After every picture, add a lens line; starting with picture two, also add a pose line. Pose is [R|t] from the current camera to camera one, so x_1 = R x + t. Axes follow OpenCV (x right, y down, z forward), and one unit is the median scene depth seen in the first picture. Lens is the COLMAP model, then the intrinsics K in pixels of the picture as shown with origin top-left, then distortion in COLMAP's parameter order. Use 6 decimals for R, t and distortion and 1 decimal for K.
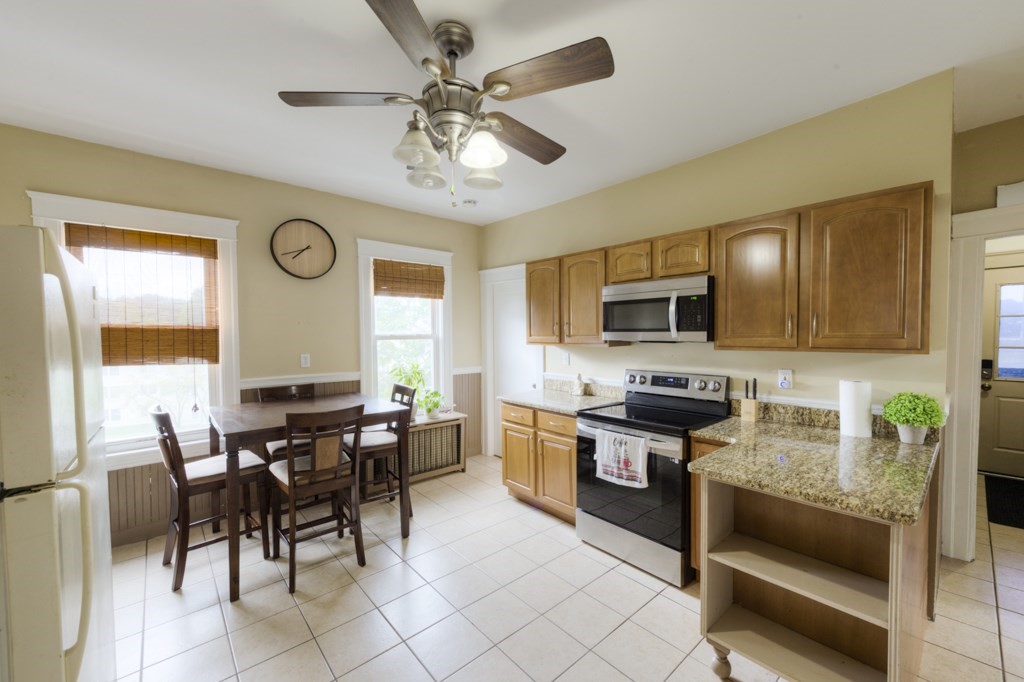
lens RADIAL K [[401.6, 0, 510.7], [0, 401.6, 346.0], [0, 0, 1]] dist [0.003551, -0.000166]
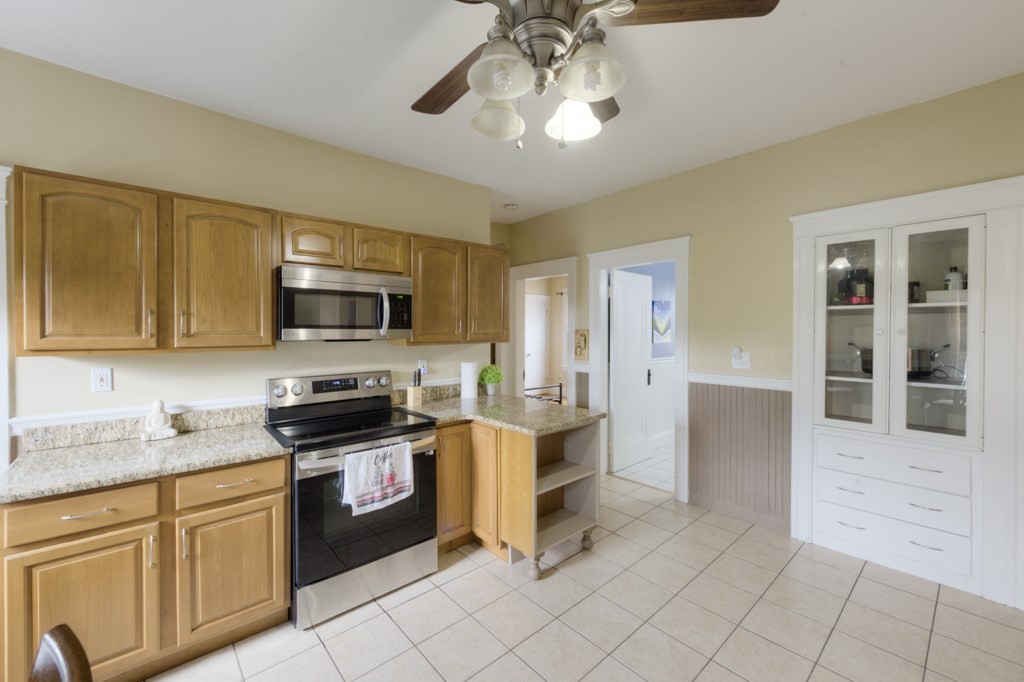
lens RADIAL K [[406.6, 0, 507.3], [0, 406.6, 331.2], [0, 0, 1]] dist [0.002517, 0.000174]
pose [[0.003174, 0.001647, 0.999994, -0.532455], [0.031661, 0.999497, -0.001747, -0.017884], [-0.999494, 0.031666, 0.003120, 0.646804]]
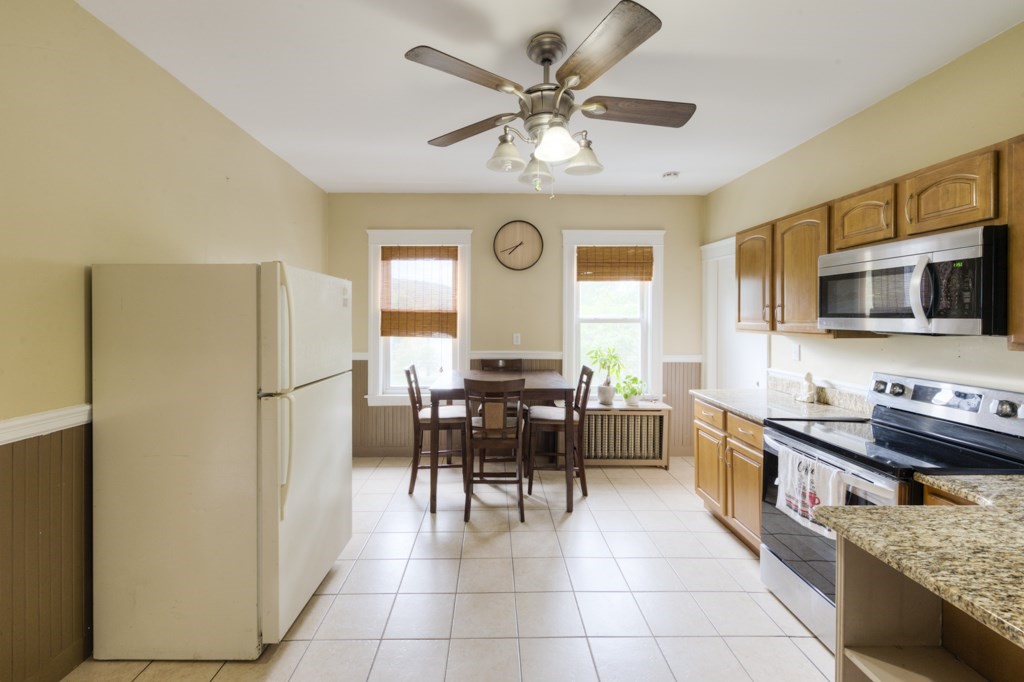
lens RADIAL K [[412.3, 0, 499.2], [0, 412.3, 319.7], [0, 0, 1]] dist [0.000293, -0.000260]
pose [[0.762653, 0.013525, -0.646667, 0.293350], [-0.028307, 0.999521, -0.012480, -0.005272], [0.646188, 0.027823, 0.762671, 0.051449]]
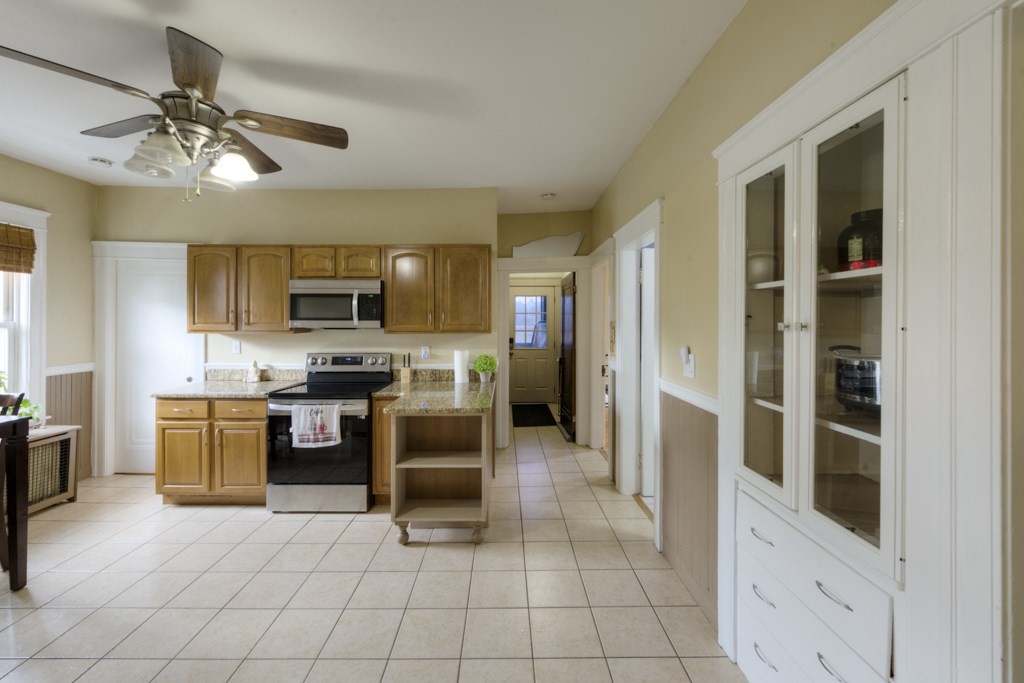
lens RADIAL K [[408.9, 0, 505.4], [0, 408.9, 317.7], [0, 0, 1]] dist [0.000077, -0.000051]
pose [[0.658286, 0.013030, 0.752655, -0.251487], [0.018232, 0.999281, -0.033246, 0.007094], [-0.752547, 0.035608, 0.657575, -0.218273]]
